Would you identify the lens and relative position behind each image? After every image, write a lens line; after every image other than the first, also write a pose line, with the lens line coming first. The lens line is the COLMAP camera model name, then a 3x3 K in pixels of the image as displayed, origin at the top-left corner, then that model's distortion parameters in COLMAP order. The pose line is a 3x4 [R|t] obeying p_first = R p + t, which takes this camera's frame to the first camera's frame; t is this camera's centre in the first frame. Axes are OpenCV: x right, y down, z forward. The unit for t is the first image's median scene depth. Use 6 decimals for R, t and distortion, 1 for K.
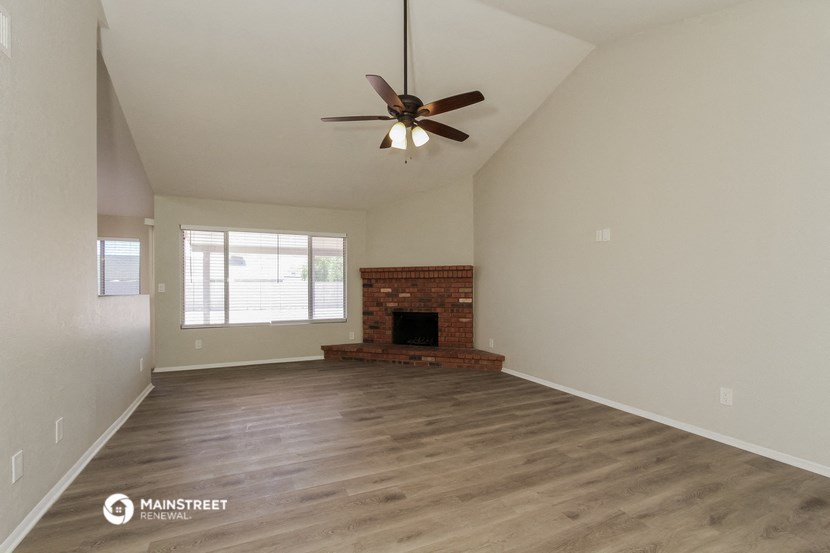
lens RADIAL K [[385.0, 0, 410.4], [0, 385.0, 281.0], [0, 0, 1]] dist [-0.001040, 0.000486]
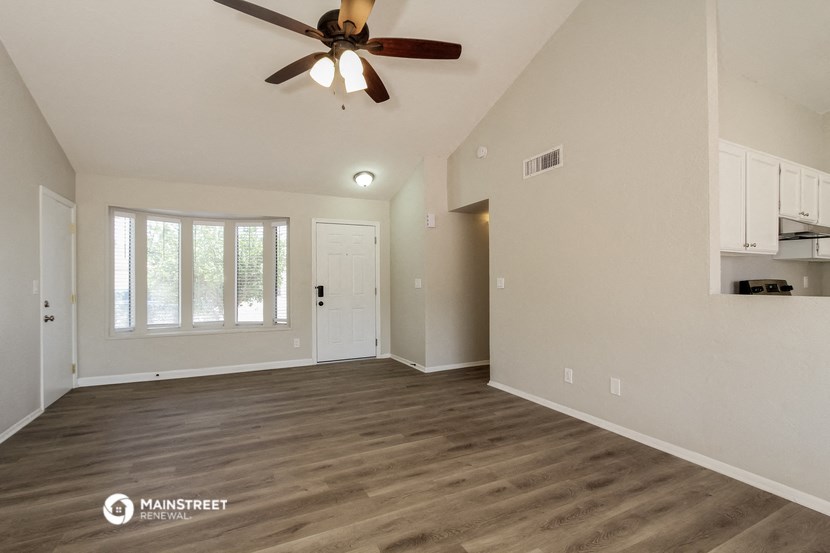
lens RADIAL K [[385.0, 0, 410.4], [0, 385.0, 281.0], [0, 0, 1]] dist [-0.001040, 0.000486]
pose [[-0.999649, 0.006113, -0.025766, -0.145094], [0.006403, 0.999917, -0.011218, 0.022135], [0.025695, -0.011379, -0.999605, 2.154309]]
